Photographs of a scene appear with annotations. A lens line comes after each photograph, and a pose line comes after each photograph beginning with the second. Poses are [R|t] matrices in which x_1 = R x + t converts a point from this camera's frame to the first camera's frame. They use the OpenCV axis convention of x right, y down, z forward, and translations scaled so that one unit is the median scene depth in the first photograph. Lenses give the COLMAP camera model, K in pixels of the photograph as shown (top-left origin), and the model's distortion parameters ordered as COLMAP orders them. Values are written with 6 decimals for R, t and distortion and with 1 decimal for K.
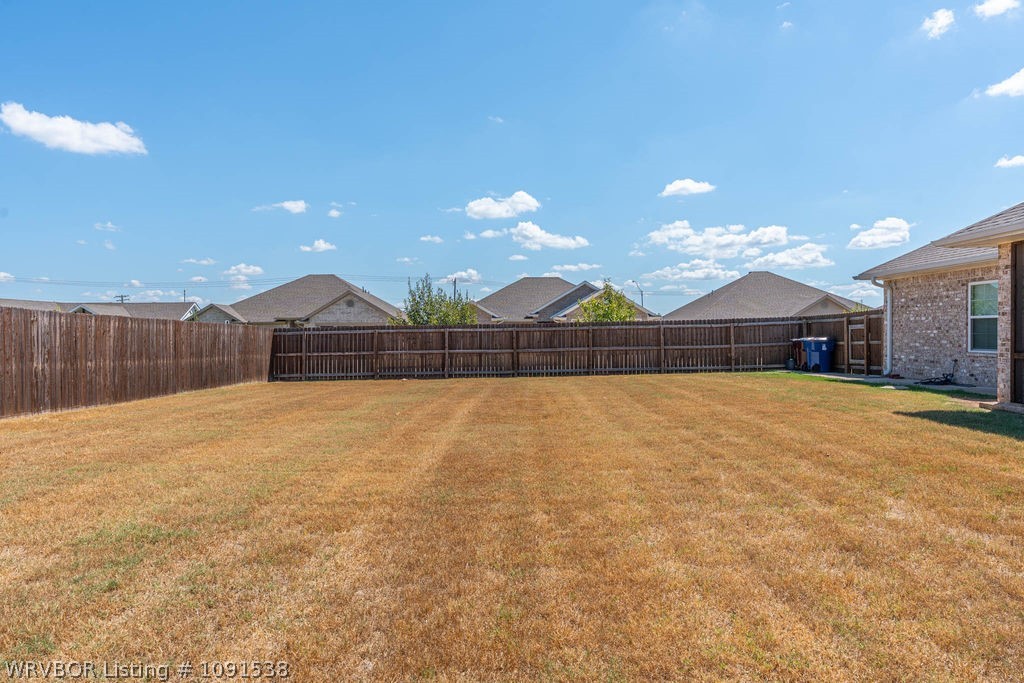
lens RADIAL K [[652.1, 0, 498.0], [0, 652.1, 341.7], [0, 0, 1]] dist [0.006793, 0.004489]
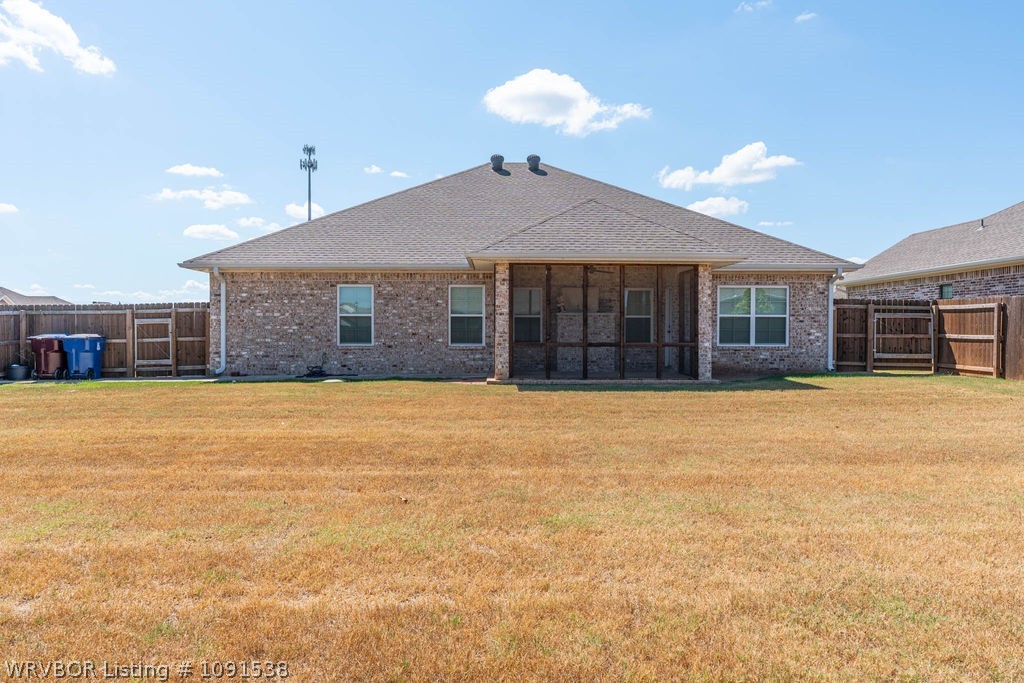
lens RADIAL K [[687.5, 0, 506.6], [0, 687.5, 336.5], [0, 0, 1]] dist [-0.002903, -0.003052]
pose [[-0.024895, -0.001179, 0.999689, -0.318965], [0.012128, 0.999925, 0.001482, 0.001159], [-0.999617, 0.012161, -0.024879, 0.496192]]
